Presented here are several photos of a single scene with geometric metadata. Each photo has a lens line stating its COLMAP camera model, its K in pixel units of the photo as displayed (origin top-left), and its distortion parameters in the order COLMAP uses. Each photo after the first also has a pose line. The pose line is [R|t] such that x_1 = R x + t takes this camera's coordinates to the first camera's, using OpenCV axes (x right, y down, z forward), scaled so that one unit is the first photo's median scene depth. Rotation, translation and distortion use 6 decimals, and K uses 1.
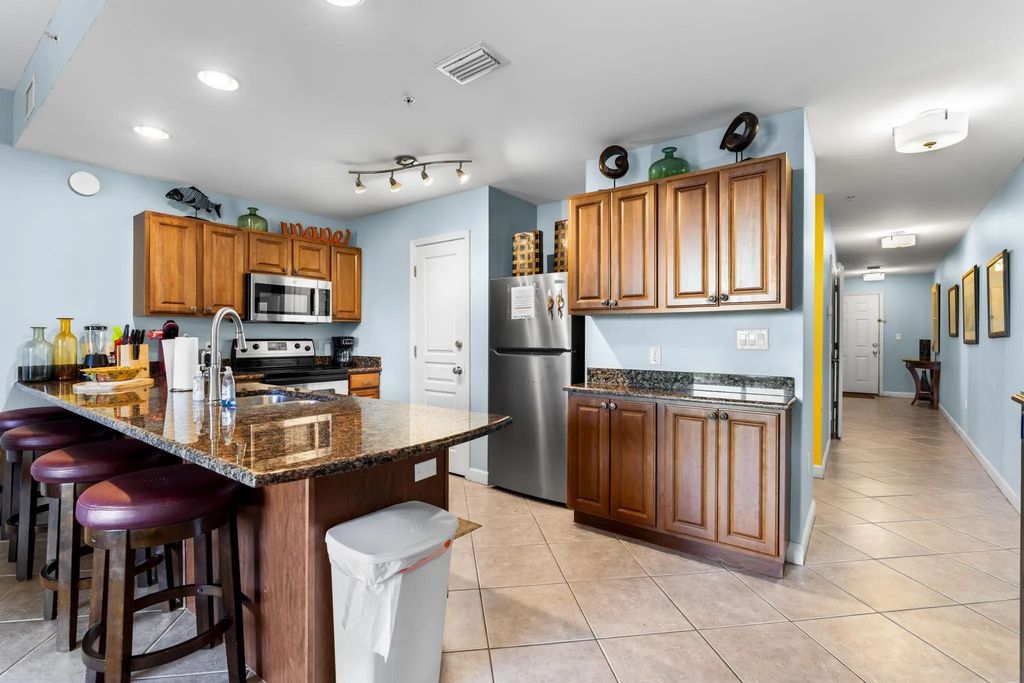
lens RADIAL K [[454.1, 0, 509.1], [0, 454.1, 337.7], [0, 0, 1]] dist [-0.004382, 0.003996]
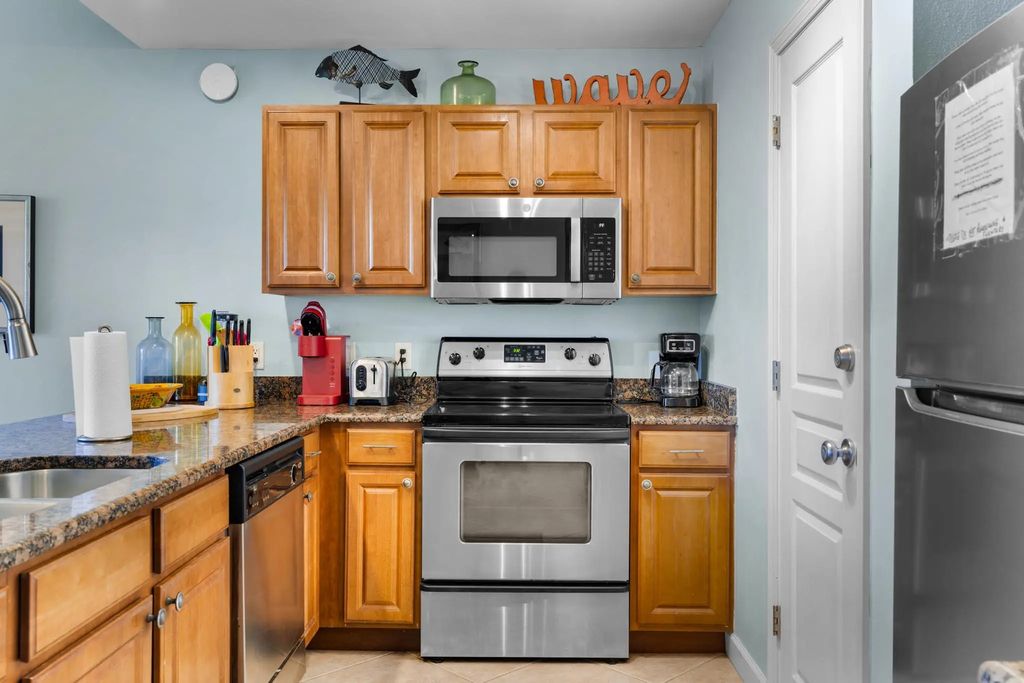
lens RADIAL K [[862.5, 0, 510.7], [0, 862.5, 343.0], [0, 0, 1]] dist [-0.014049, -0.002971]
pose [[0.592078, 0.009942, -0.805819, 0.181992], [-0.006080, 0.999951, 0.007869, 0.001311], [0.805858, 0.000241, 0.592109, 0.476326]]
